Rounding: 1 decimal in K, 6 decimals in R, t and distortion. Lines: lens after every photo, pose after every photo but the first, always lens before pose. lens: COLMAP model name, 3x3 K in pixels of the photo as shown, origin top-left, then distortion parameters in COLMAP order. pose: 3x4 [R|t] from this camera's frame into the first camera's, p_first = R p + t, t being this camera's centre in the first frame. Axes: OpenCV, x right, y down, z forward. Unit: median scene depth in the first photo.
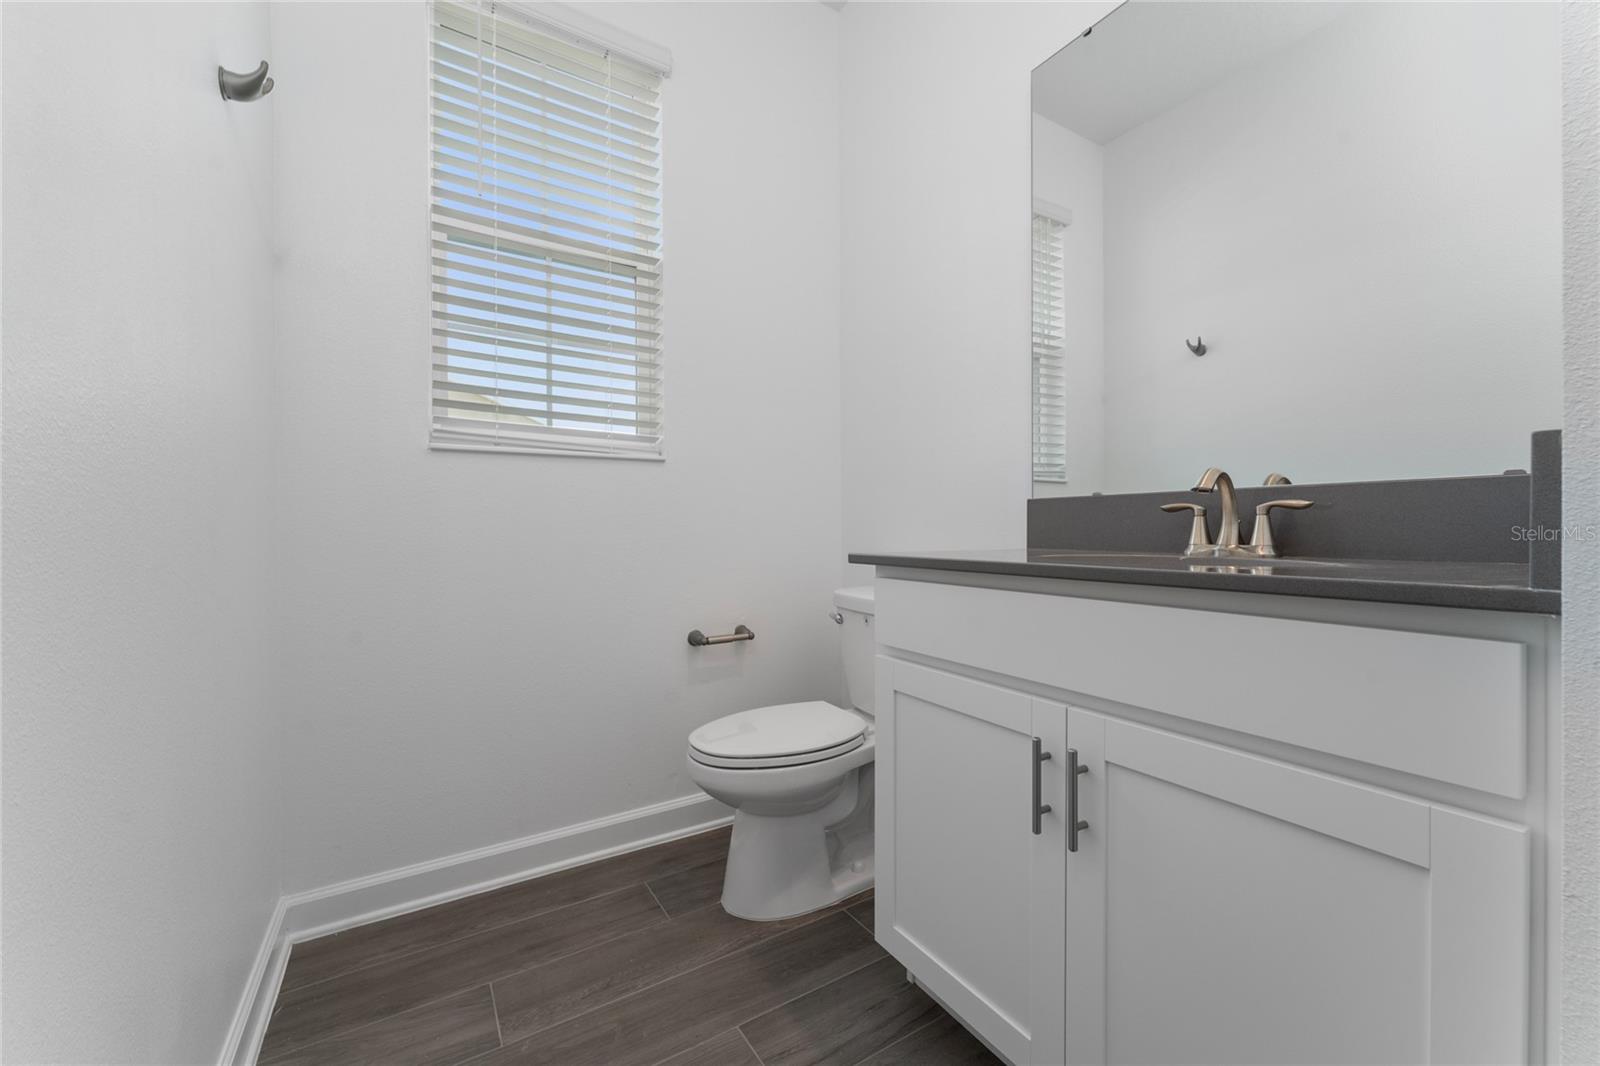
lens RADIAL K [[639.3, 0, 795.1], [0, 639.3, 525.4], [0, 0, 1]] dist [0.000263, -0.000258]
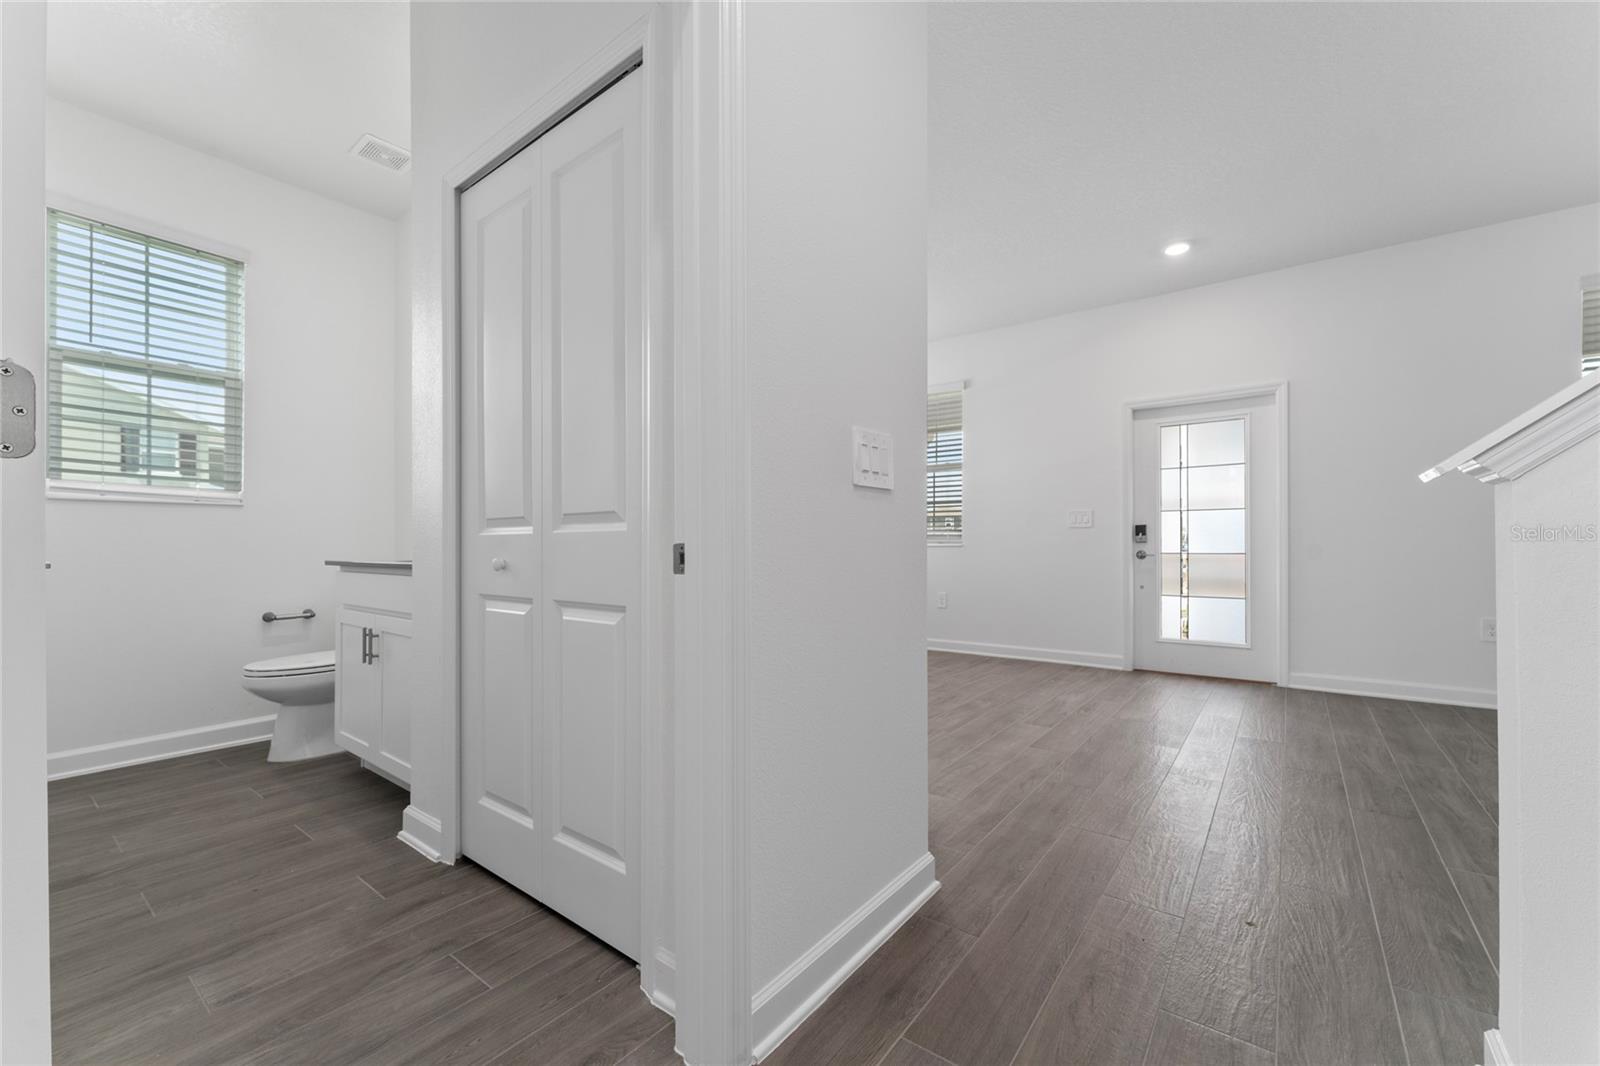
lens RADIAL K [[640.5, 0, 810.6], [0, 640.5, 545.3], [0, 0, 1]] dist [0.000366, -0.000085]
pose [[0.933175, 0.003102, 0.359410, 0.634111], [-0.000677, 0.999976, -0.006875, 0.007495], [-0.359423, 0.006172, 0.933154, -1.171937]]
